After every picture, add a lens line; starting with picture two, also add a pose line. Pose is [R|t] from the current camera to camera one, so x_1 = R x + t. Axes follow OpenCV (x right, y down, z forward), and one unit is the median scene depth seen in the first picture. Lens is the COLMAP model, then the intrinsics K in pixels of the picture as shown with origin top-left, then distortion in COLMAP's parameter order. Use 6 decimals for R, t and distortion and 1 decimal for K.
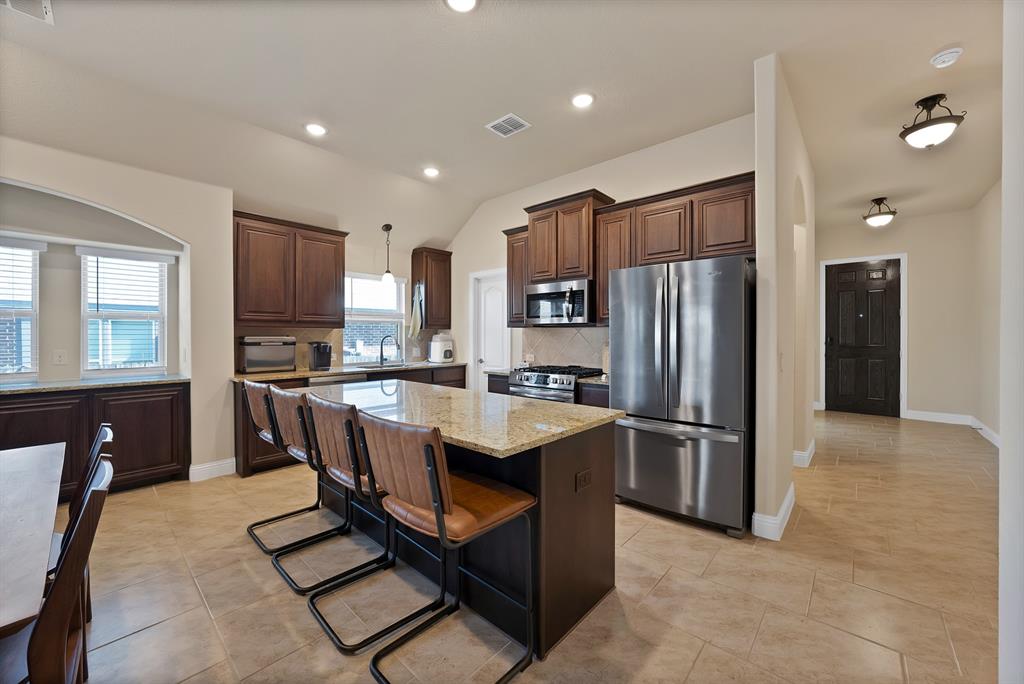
lens RADIAL K [[383.6, 0, 511.9], [0, 383.6, 338.6], [0, 0, 1]] dist [-0.008611, 0.000513]
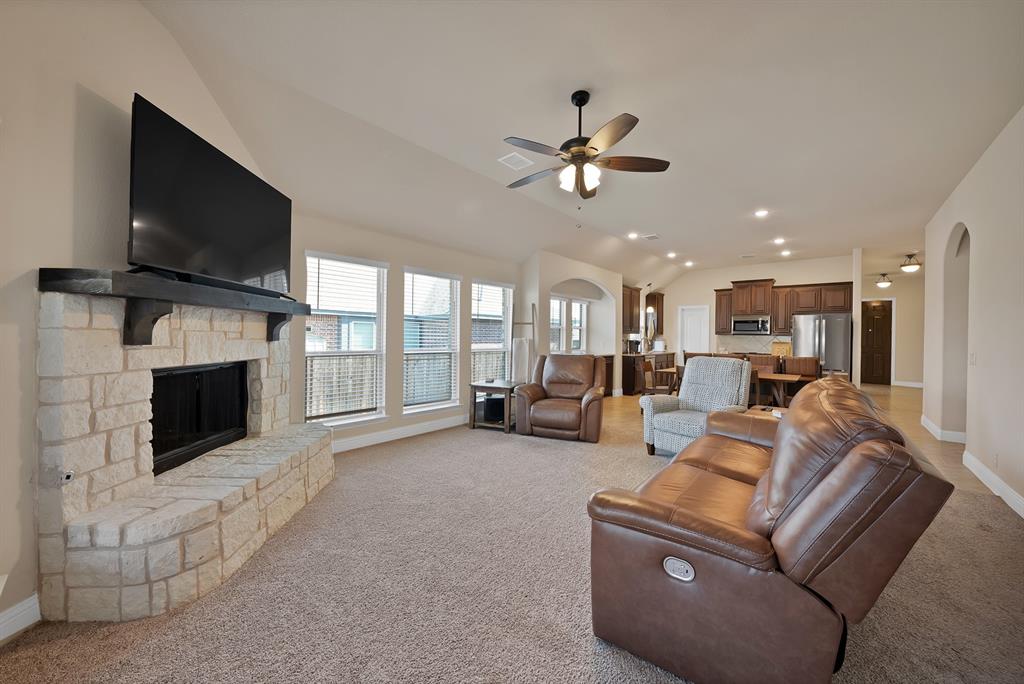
lens RADIAL K [[375.4, 0, 512.0], [0, 375.4, 342.0], [0, 0, 1]] dist [-0.009487, 0.000042]
pose [[0.999578, 0.017927, 0.022839, -1.440262], [-0.018061, 0.999821, 0.005673, 0.022751], [-0.022734, -0.006083, 0.999723, -1.277314]]
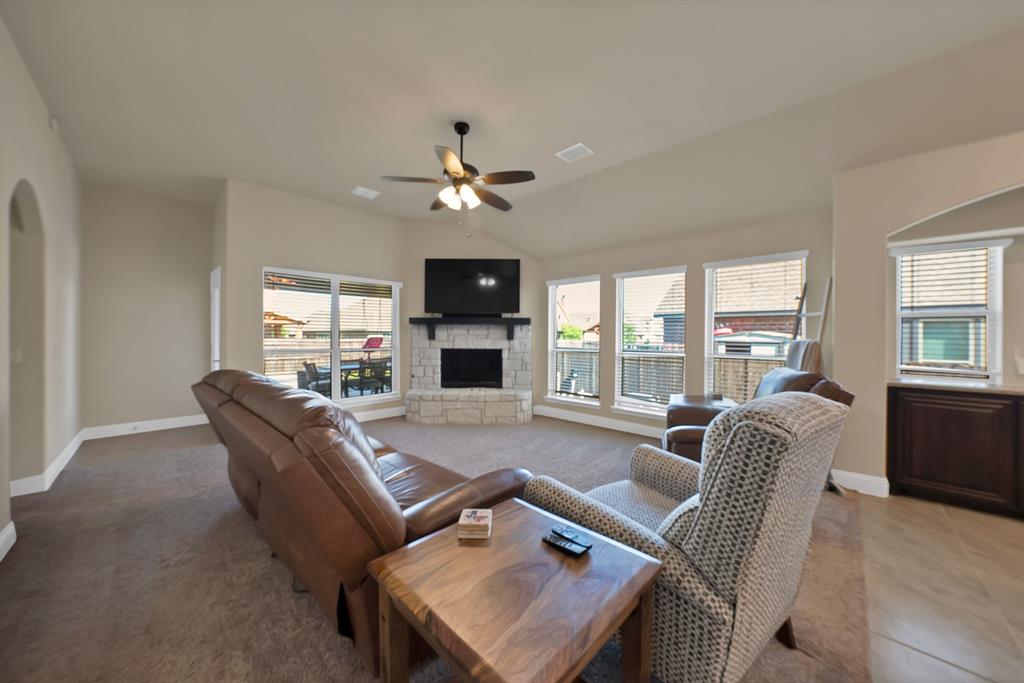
lens RADIAL K [[359.4, 0, 511.4], [0, 359.4, 336.9], [0, 0, 1]] dist [-0.009374, 0.000031]
pose [[-0.031648, 0.009902, -0.999450, -0.440693], [-0.015415, 0.999827, 0.010394, 0.007275], [0.999380, 0.015736, -0.031490, -0.347448]]
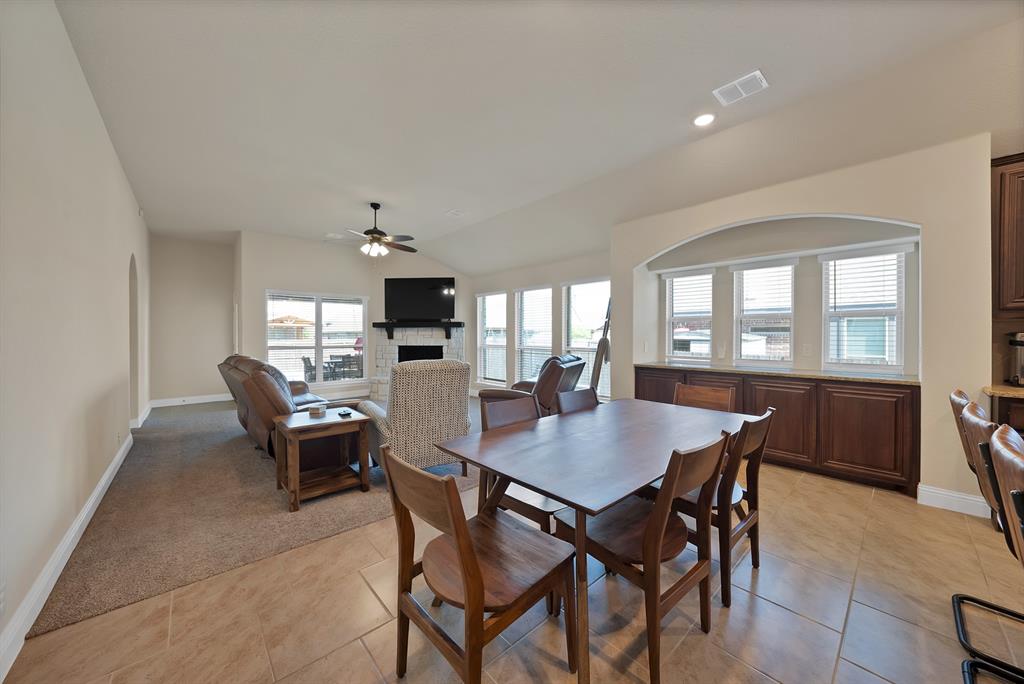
lens RADIAL K [[367.0, 0, 511.3], [0, 367.0, 337.8], [0, 0, 1]] dist [-0.020352, 0.004394]
pose [[-0.097834, 0.010910, -0.995143, 0.044513], [-0.008170, 0.999897, 0.011765, 0.003528], [0.995169, 0.009281, -0.097735, 0.153570]]
